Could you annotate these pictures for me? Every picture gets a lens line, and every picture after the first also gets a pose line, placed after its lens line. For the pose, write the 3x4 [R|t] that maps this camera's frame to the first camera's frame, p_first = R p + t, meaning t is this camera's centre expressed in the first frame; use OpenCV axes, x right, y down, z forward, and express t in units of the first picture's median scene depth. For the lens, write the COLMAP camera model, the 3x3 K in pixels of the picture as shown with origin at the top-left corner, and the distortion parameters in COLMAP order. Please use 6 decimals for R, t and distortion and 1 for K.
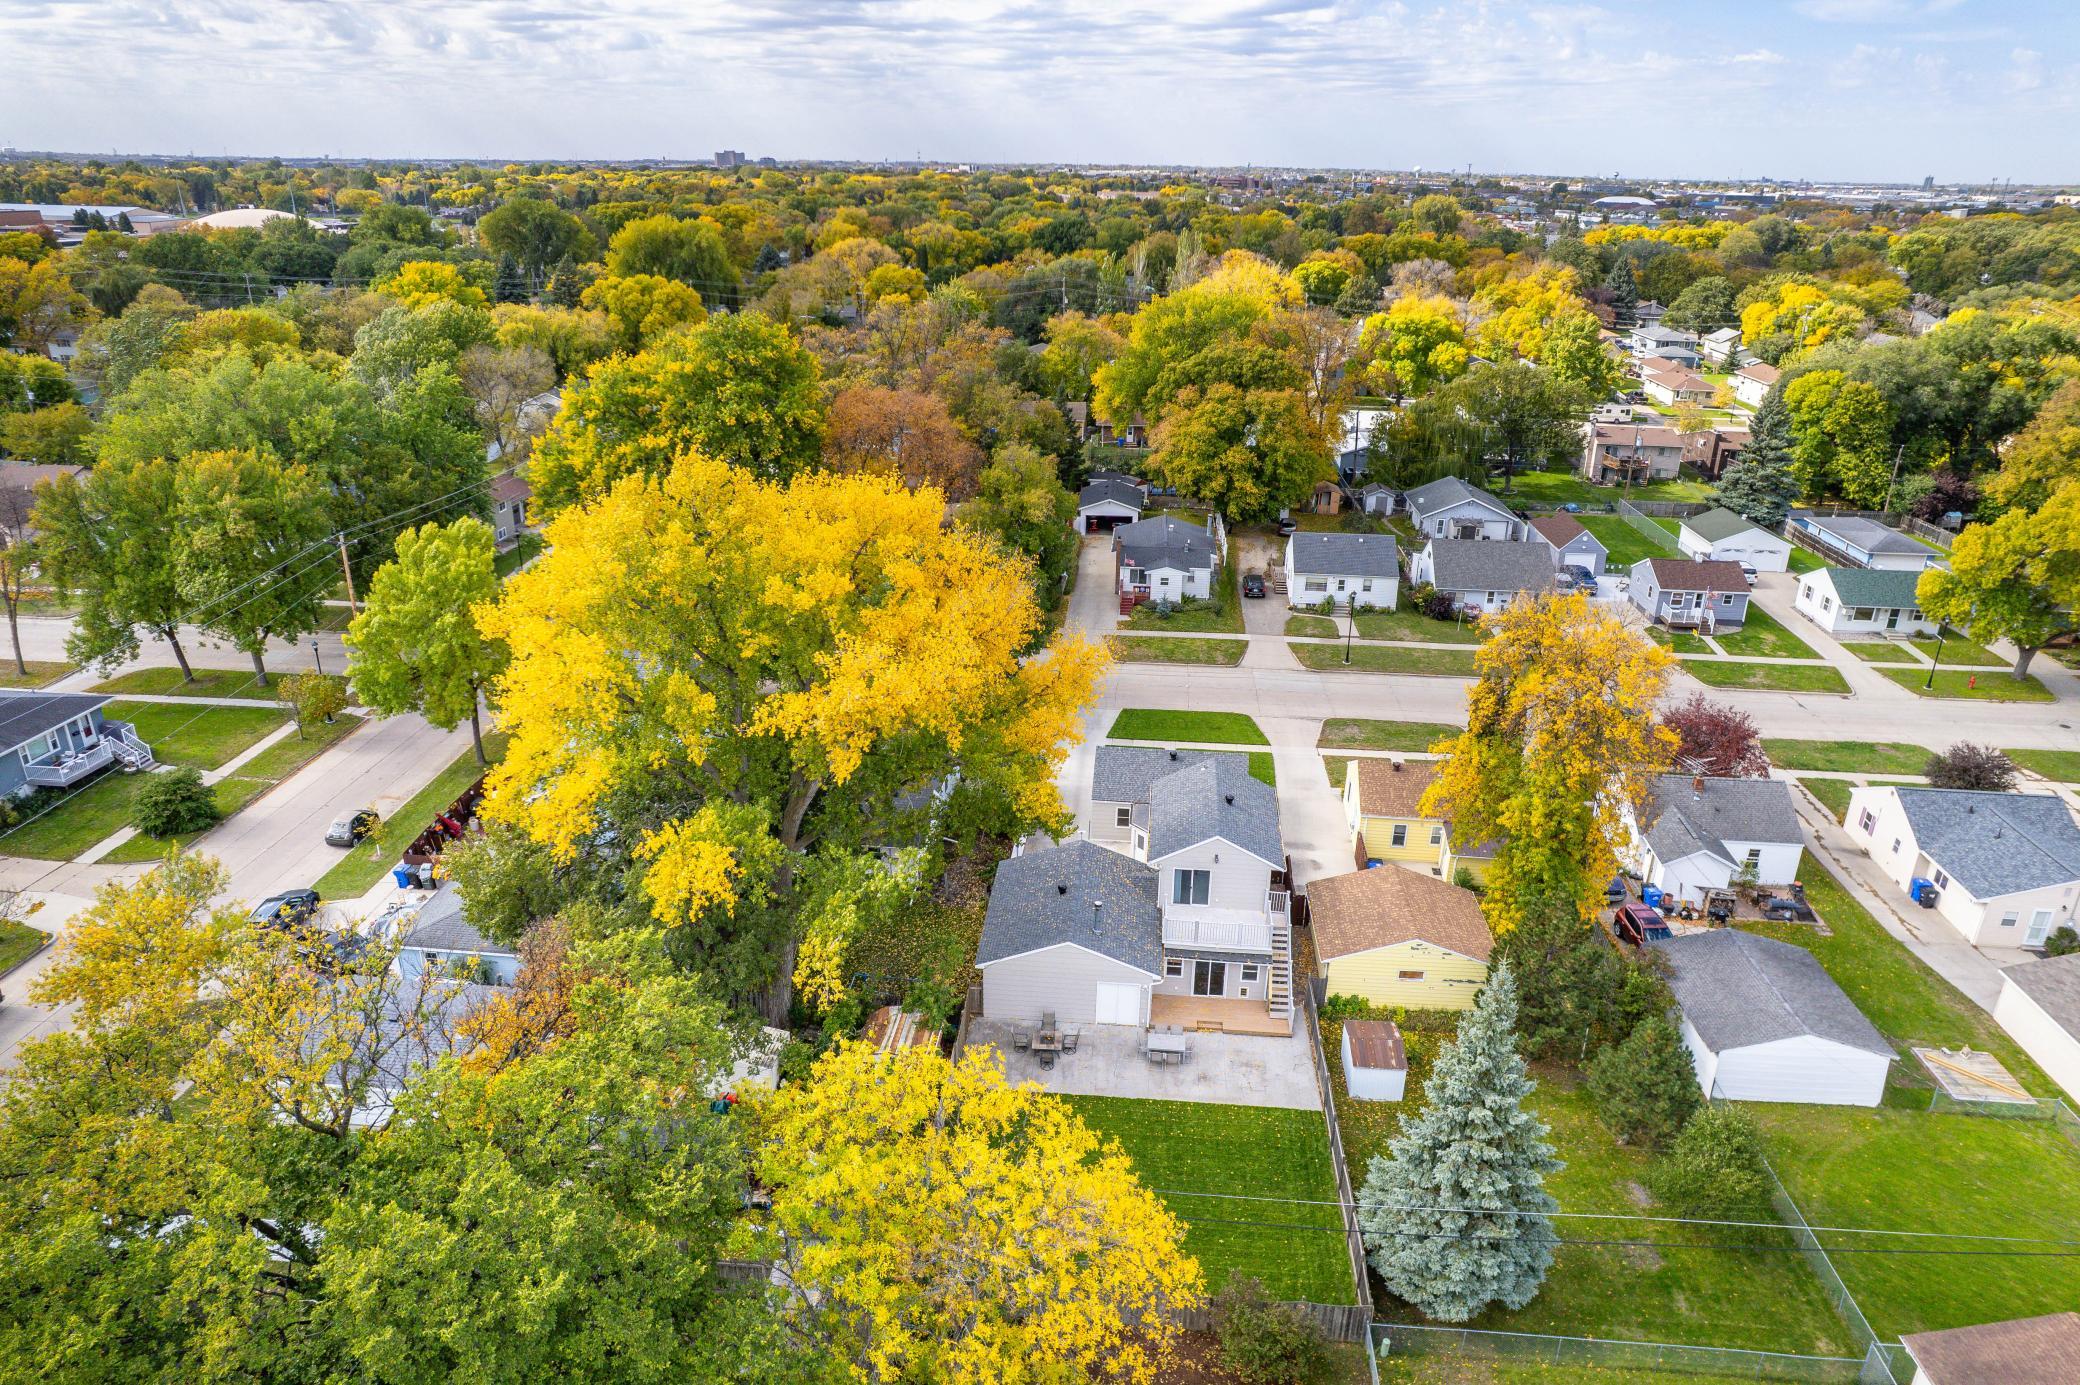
lens RADIAL K [[1347.8, 0, 1032.8], [0, 1347.8, 701.4], [0, 0, 1]] dist [-0.014972, -0.002012]
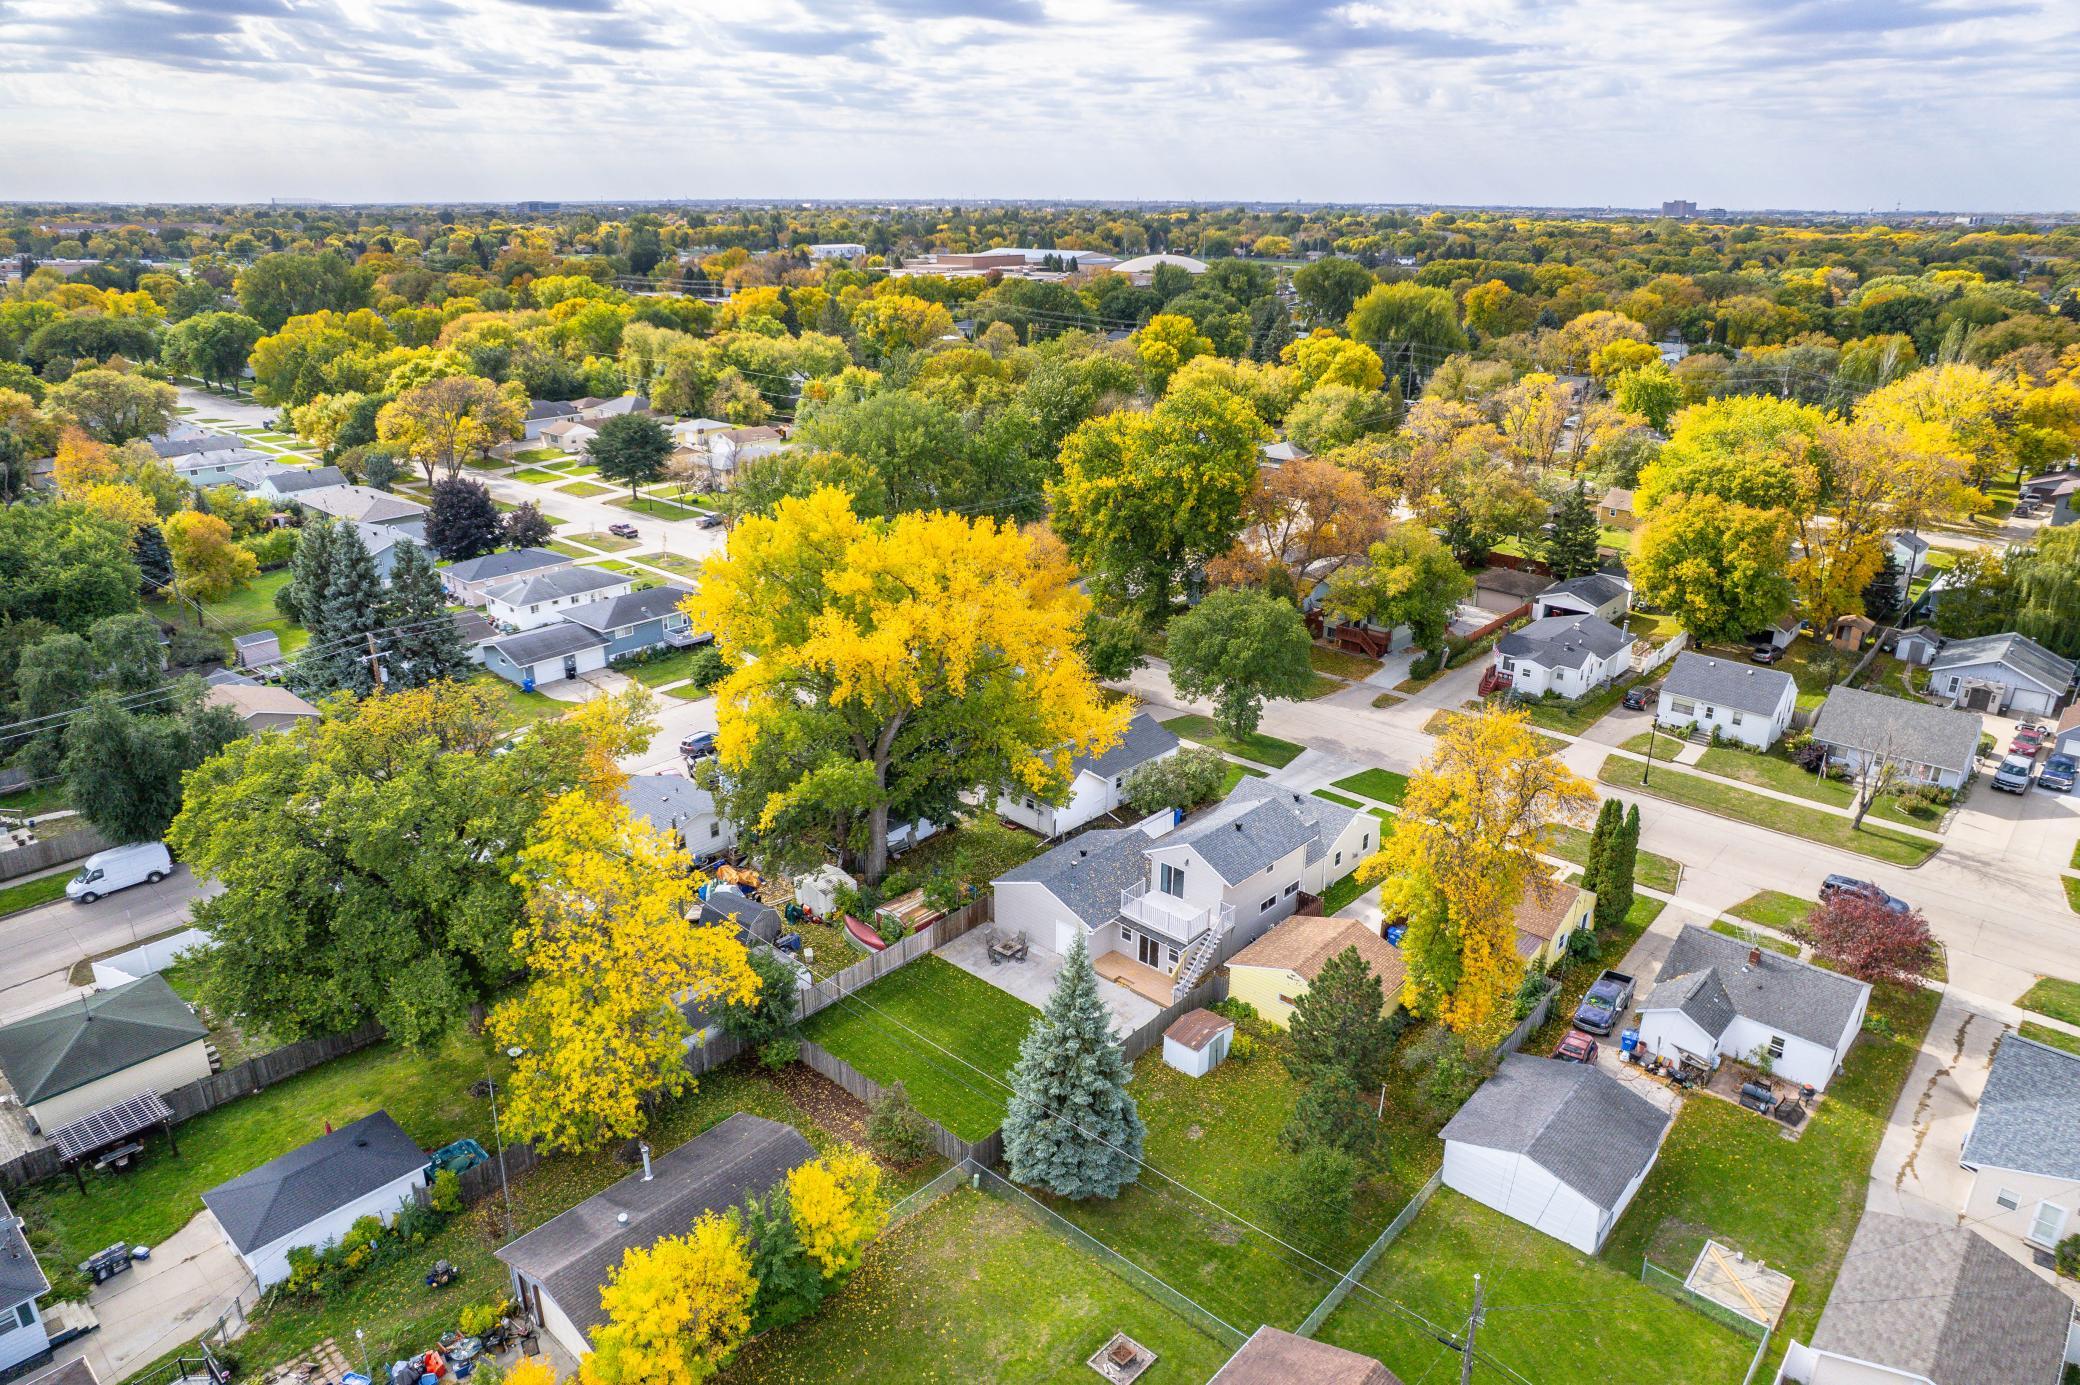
lens RADIAL K [[1321.5, 0, 1046.3], [0, 1321.5, 687.3], [0, 0, 1]] dist [0.019758, 0.008756]
pose [[0.807411, 0.203968, -0.553611, 0.369582], [-0.224633, 0.973943, 0.031218, -0.027010], [0.545553, 0.099153, 0.832190, -0.054045]]
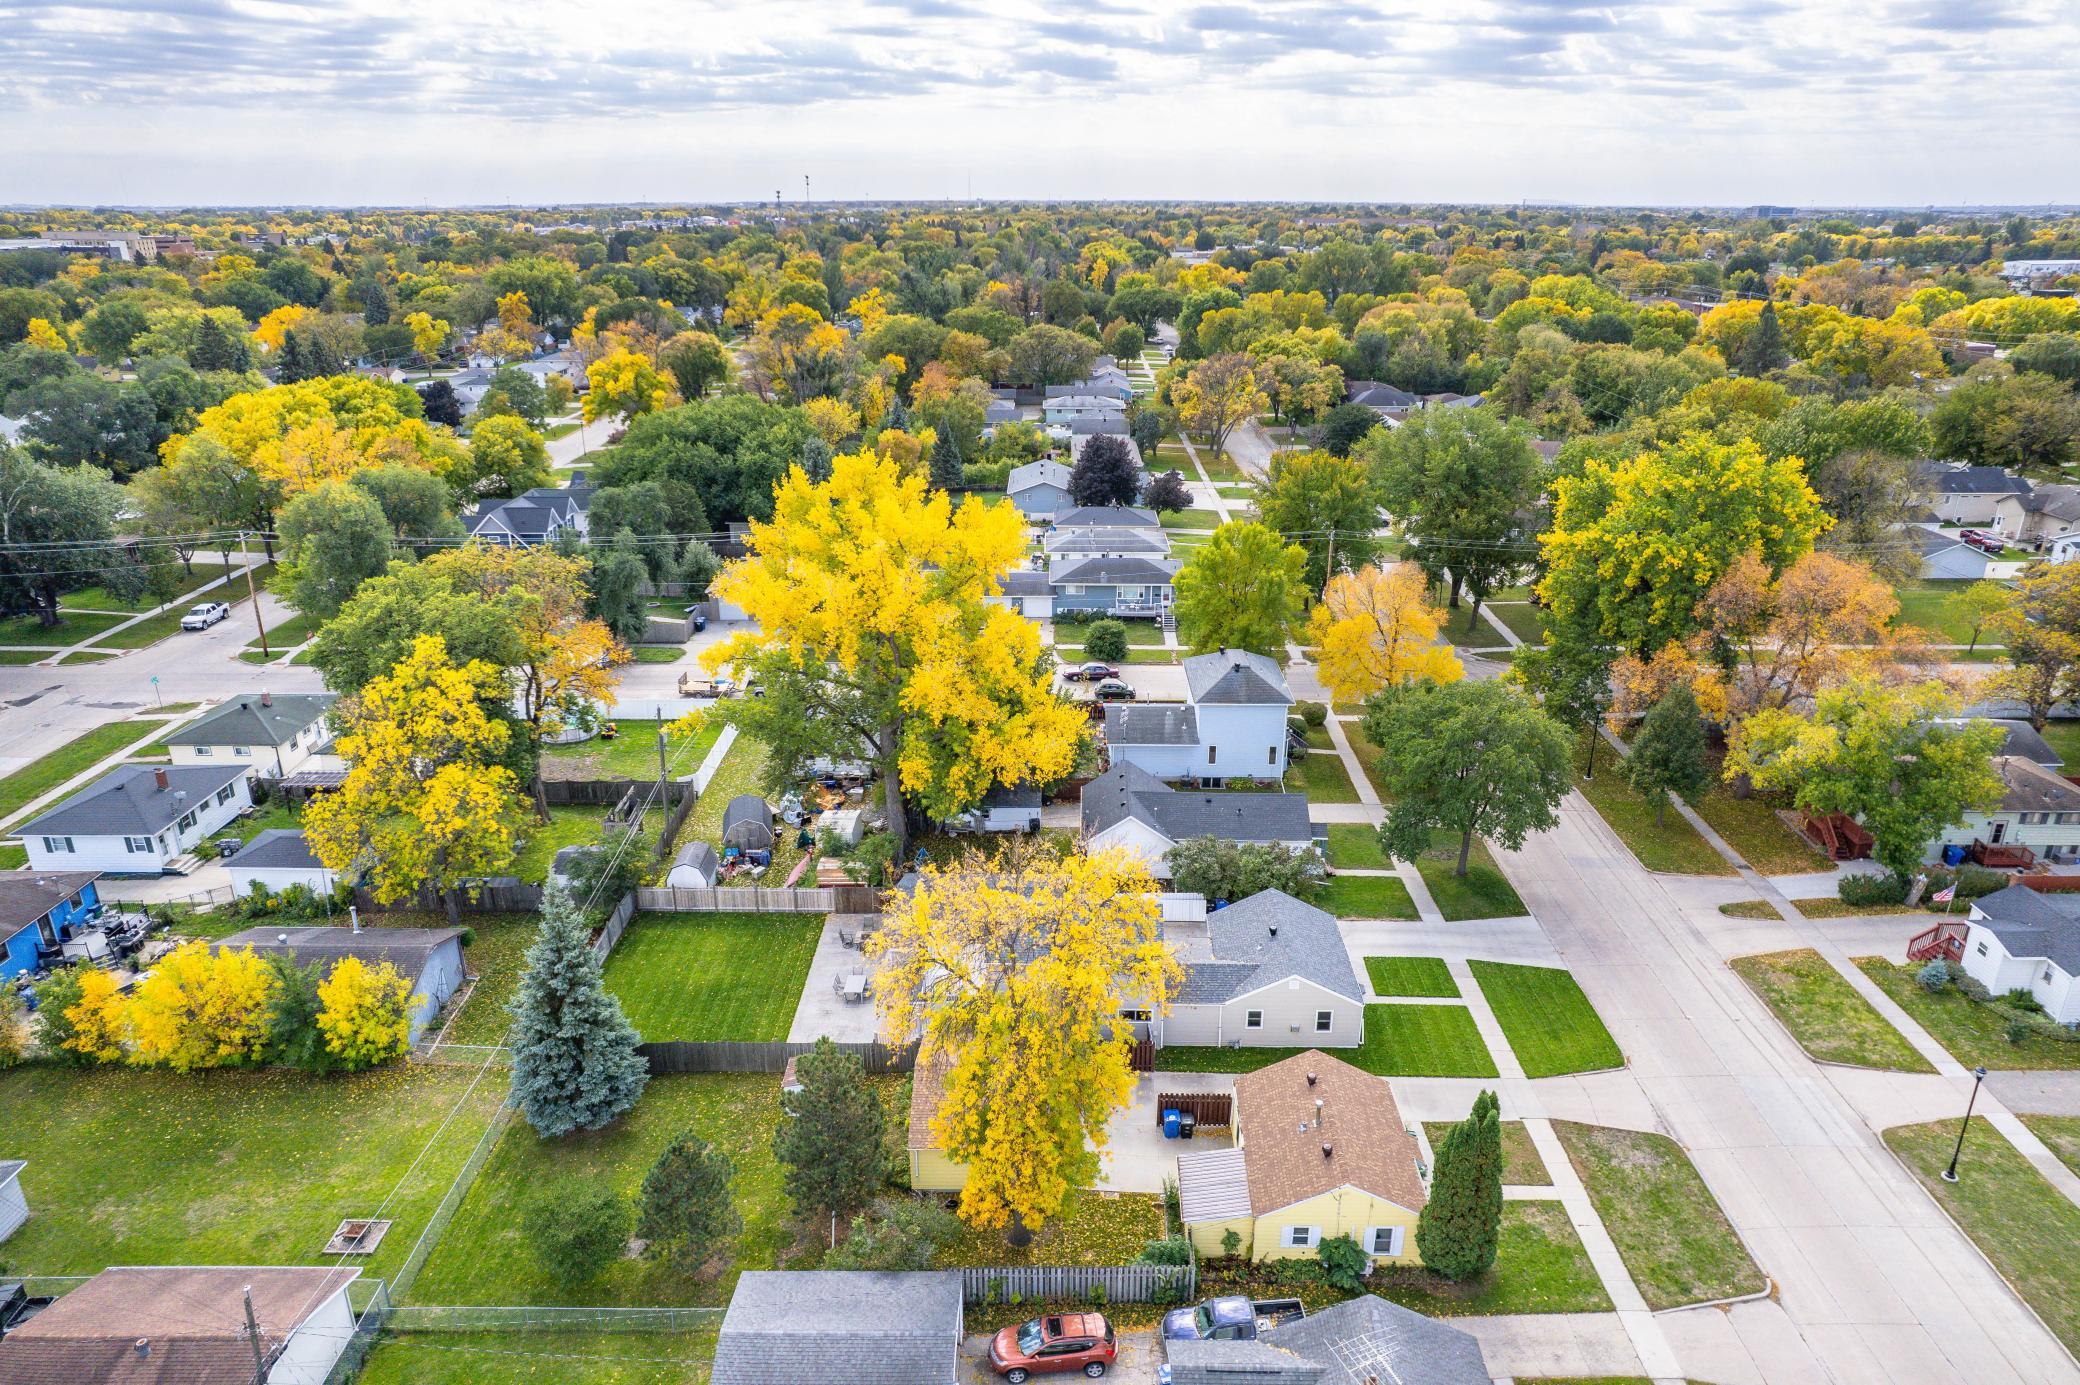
lens RADIAL K [[1311.1, 0, 1040.2], [0, 1311.1, 689.9], [0, 0, 1]] dist [-0.002200, 0.000972]
pose [[0.106747, 0.348327, -0.931275, 0.591042], [-0.380994, 0.879466, 0.285278, -0.205682], [0.918394, 0.324358, 0.226591, 0.407886]]
